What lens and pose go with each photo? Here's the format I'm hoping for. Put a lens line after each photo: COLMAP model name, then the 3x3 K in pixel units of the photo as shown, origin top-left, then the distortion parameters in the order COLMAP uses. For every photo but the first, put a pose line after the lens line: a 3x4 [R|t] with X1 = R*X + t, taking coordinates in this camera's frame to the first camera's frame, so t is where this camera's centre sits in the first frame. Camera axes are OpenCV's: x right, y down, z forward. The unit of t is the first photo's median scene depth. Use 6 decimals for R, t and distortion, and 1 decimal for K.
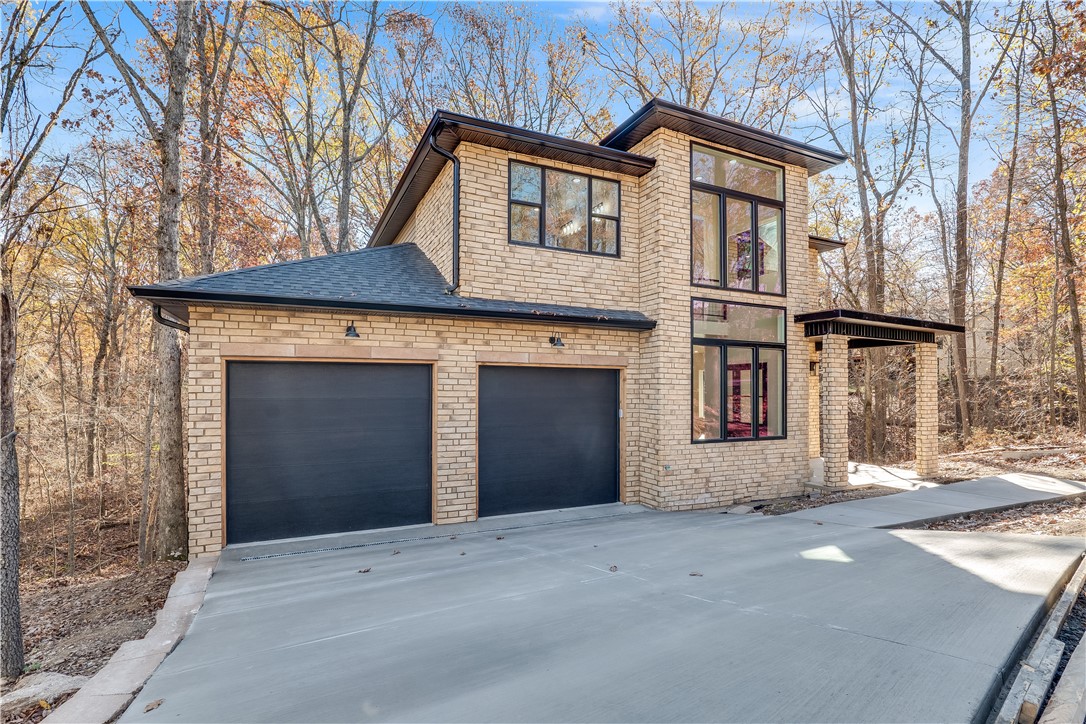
lens RADIAL K [[511.9, 0, 542.6], [0, 511.9, 383.6], [0, 0, 1]] dist [0.001727, -0.000035]
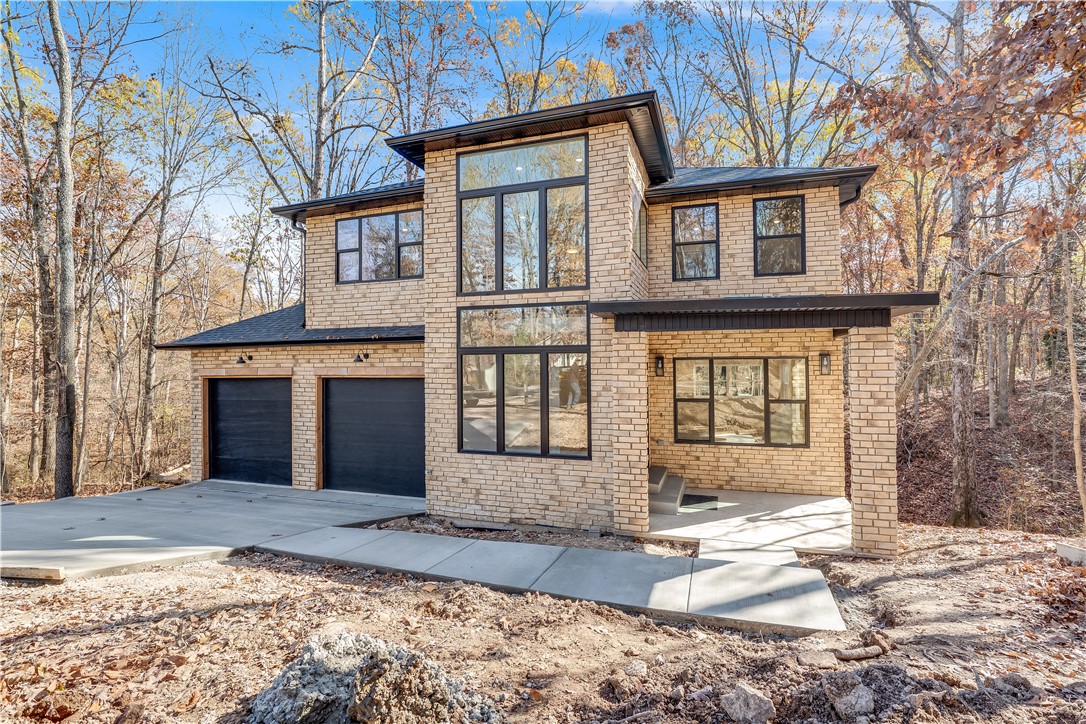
lens RADIAL K [[511.9, 0, 542.6], [0, 511.9, 383.6], [0, 0, 1]] dist [0.001727, -0.000035]
pose [[0.705421, 0.005928, -0.708763, 1.153584], [0.006166, 0.999876, 0.014500, -0.033169], [0.708761, -0.014599, 0.705297, 0.417035]]
